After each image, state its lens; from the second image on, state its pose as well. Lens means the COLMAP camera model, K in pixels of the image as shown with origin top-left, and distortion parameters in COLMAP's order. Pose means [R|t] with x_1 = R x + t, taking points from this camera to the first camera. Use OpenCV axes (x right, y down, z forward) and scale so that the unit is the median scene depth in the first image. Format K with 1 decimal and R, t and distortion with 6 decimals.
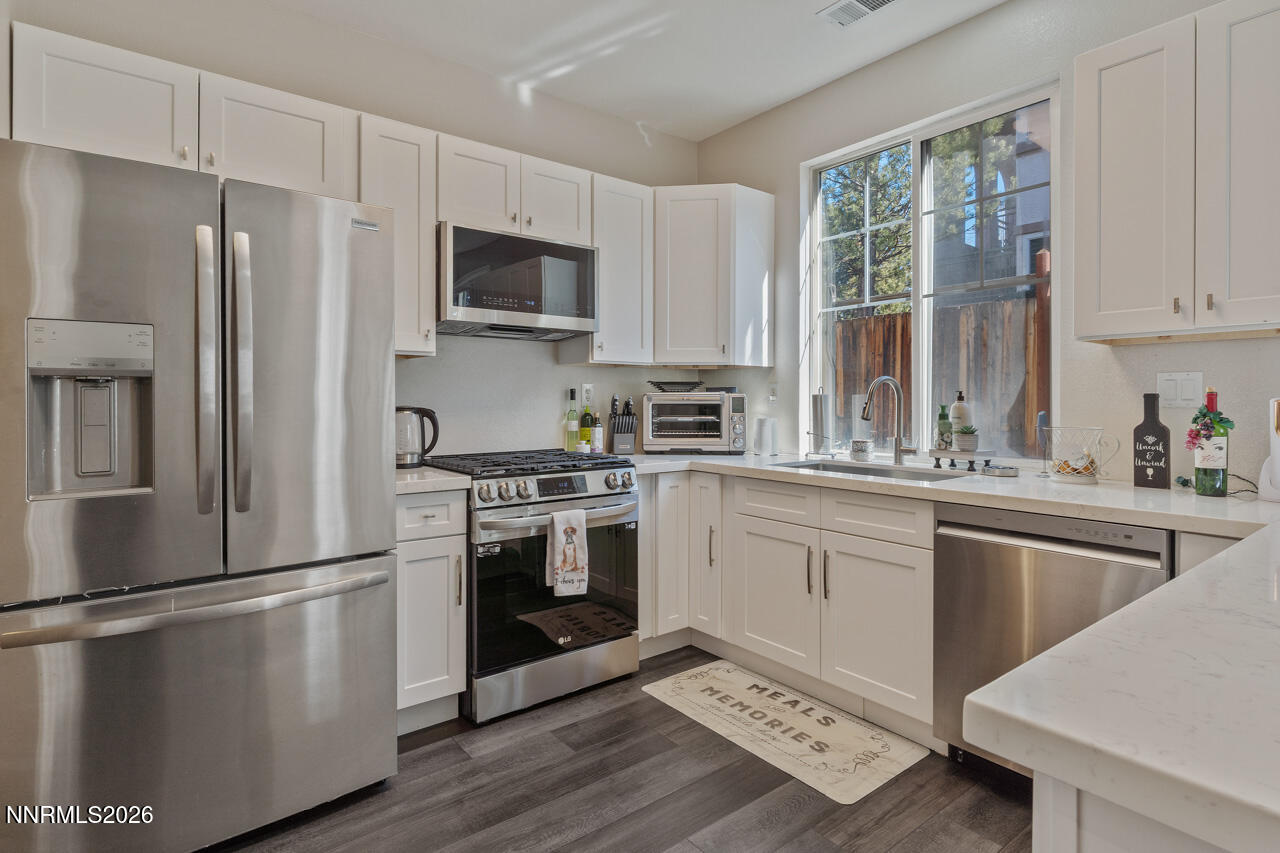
lens RADIAL K [[656.8, 0, 639.8], [0, 656.8, 398.8], [0, 0, 1]] dist [0.021877, -0.000274]
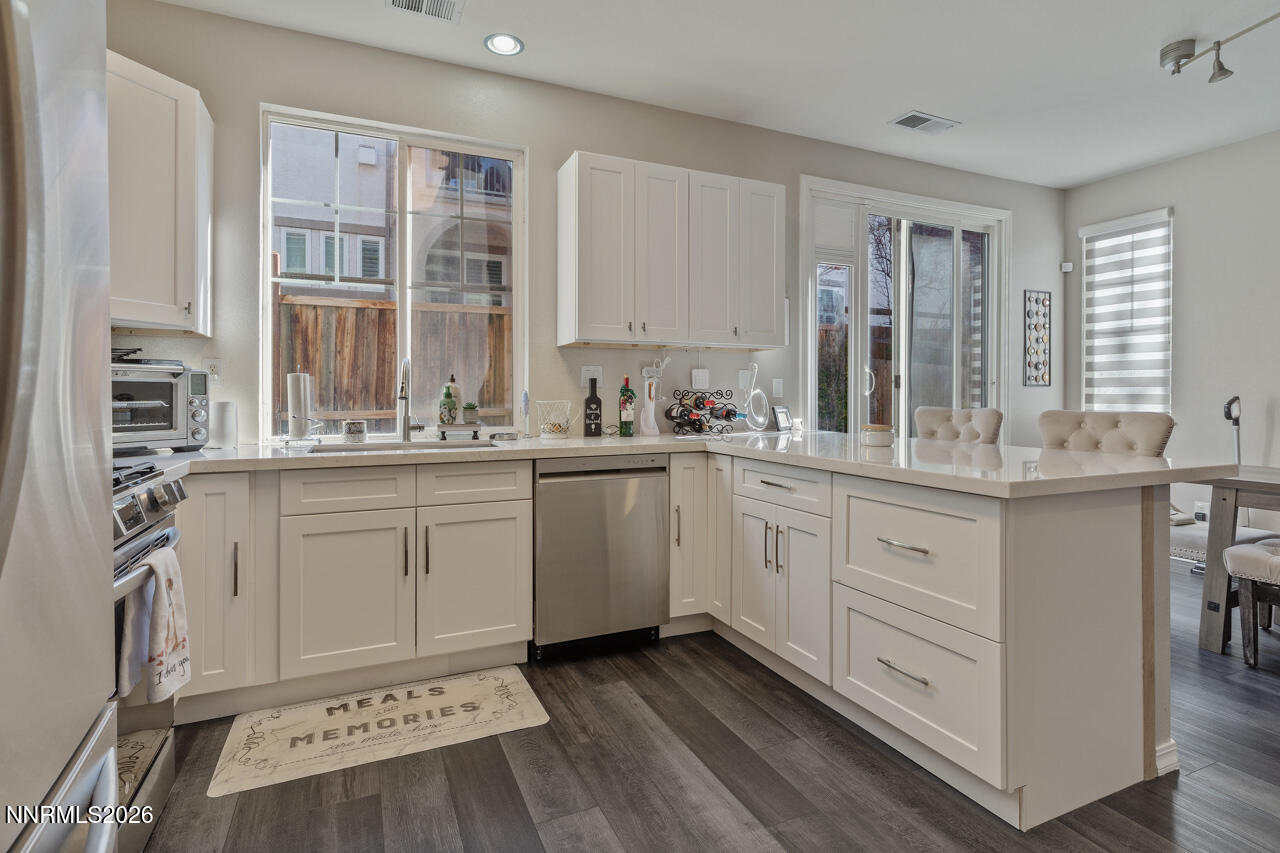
lens RADIAL K [[598.9, 0, 640.0], [0, 598.9, 400.6], [0, 0, 1]] dist [-0.000562, 0.000279]
pose [[0.249064, -0.008941, 0.968446, -0.518443], [-0.000656, 0.999956, 0.009401, 0.028445], [-0.968487, -0.002977, 0.249048, 0.454815]]
